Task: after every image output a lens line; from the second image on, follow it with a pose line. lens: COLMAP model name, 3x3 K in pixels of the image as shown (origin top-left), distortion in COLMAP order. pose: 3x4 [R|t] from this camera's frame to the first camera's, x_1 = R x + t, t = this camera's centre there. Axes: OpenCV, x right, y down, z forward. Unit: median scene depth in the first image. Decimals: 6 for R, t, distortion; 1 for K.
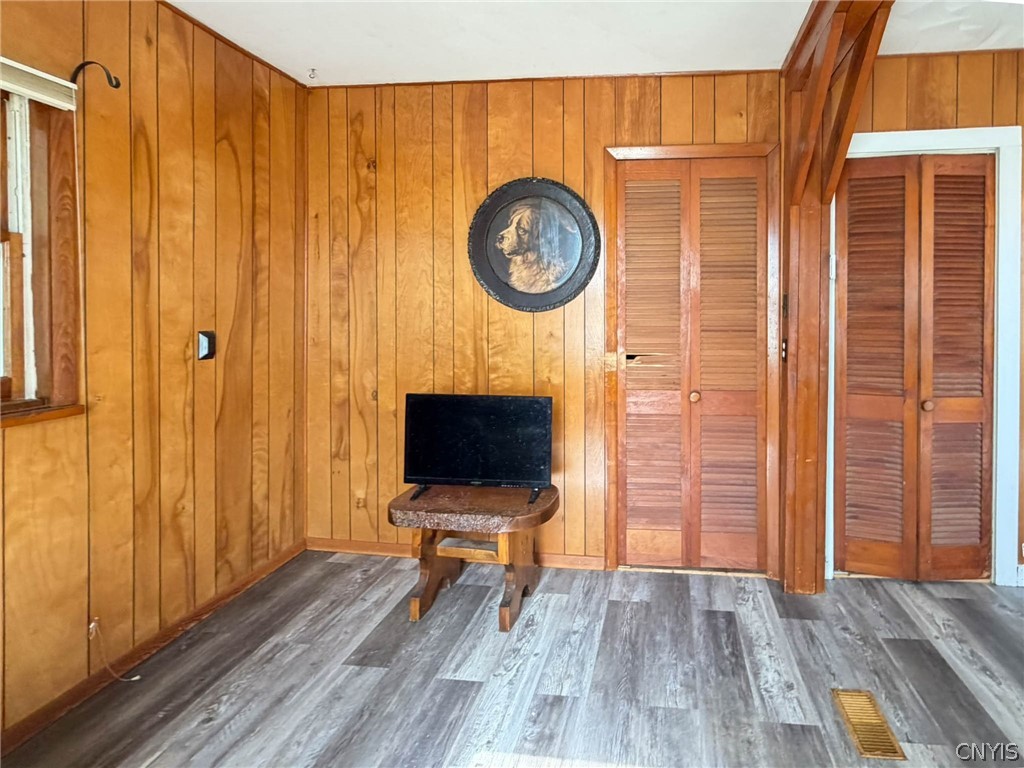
lens RADIAL K [[547.1, 0, 576.8], [0, 547.1, 311.4], [0, 0, 1]] dist [-0.000931, -0.000123]
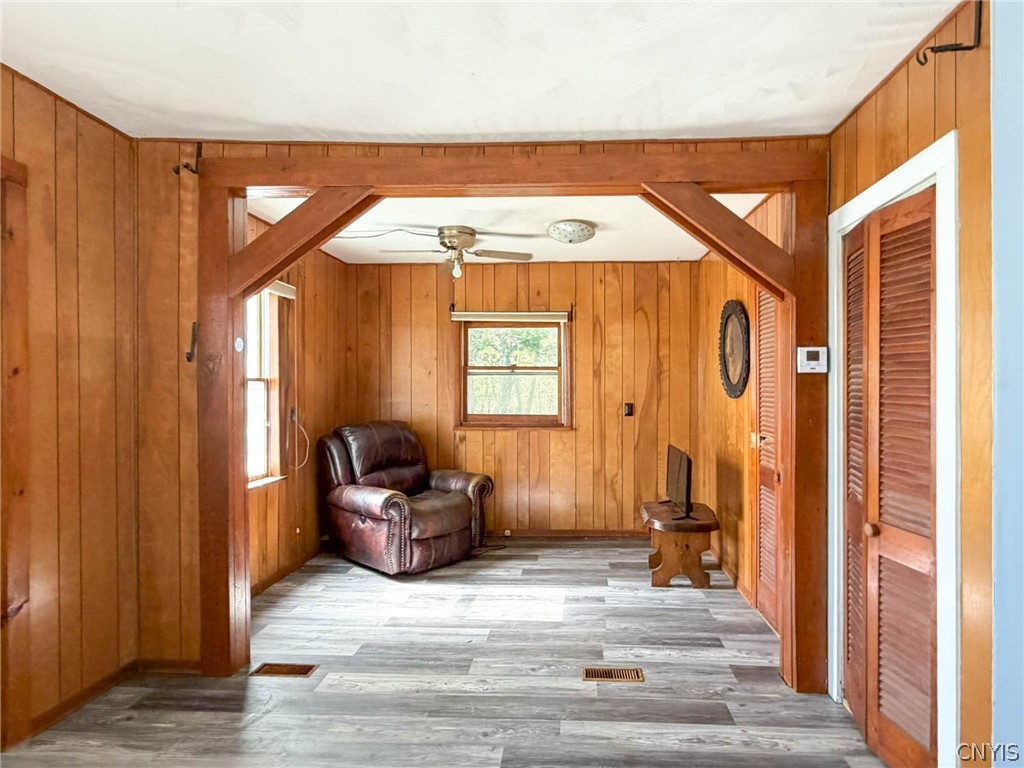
lens RADIAL K [[595.1, 0, 579.1], [0, 595.1, 384.5], [0, 0, 1]] dist [0.000168, 0.000249]
pose [[0.120015, 0.003684, -0.992765, 1.495947], [-0.005472, 0.999980, 0.003049, -0.039638], [0.992757, 0.005067, 0.120033, 0.491496]]
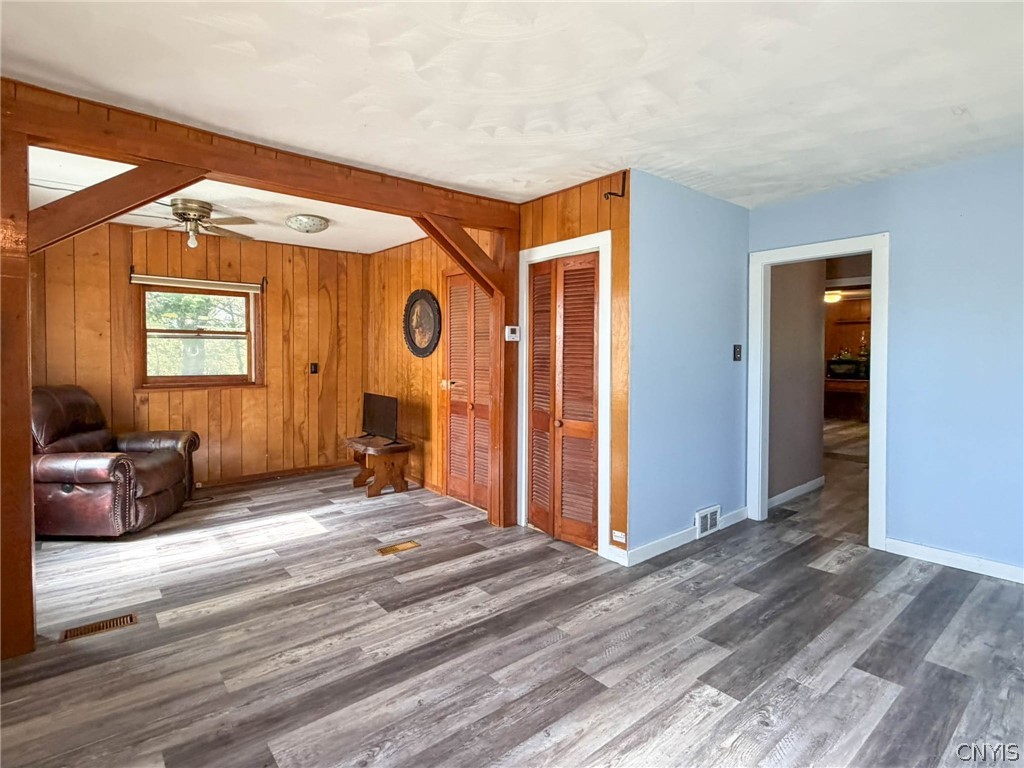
lens RADIAL K [[498.9, 0, 511.9], [0, 498.9, 357.8], [0, 0, 1]] dist [-0.000458, -0.000182]
pose [[0.733641, 0.016587, -0.679334, 1.535857], [-0.009515, 0.999855, 0.014138, -0.029714], [0.679470, -0.003908, 0.733693, -0.105365]]
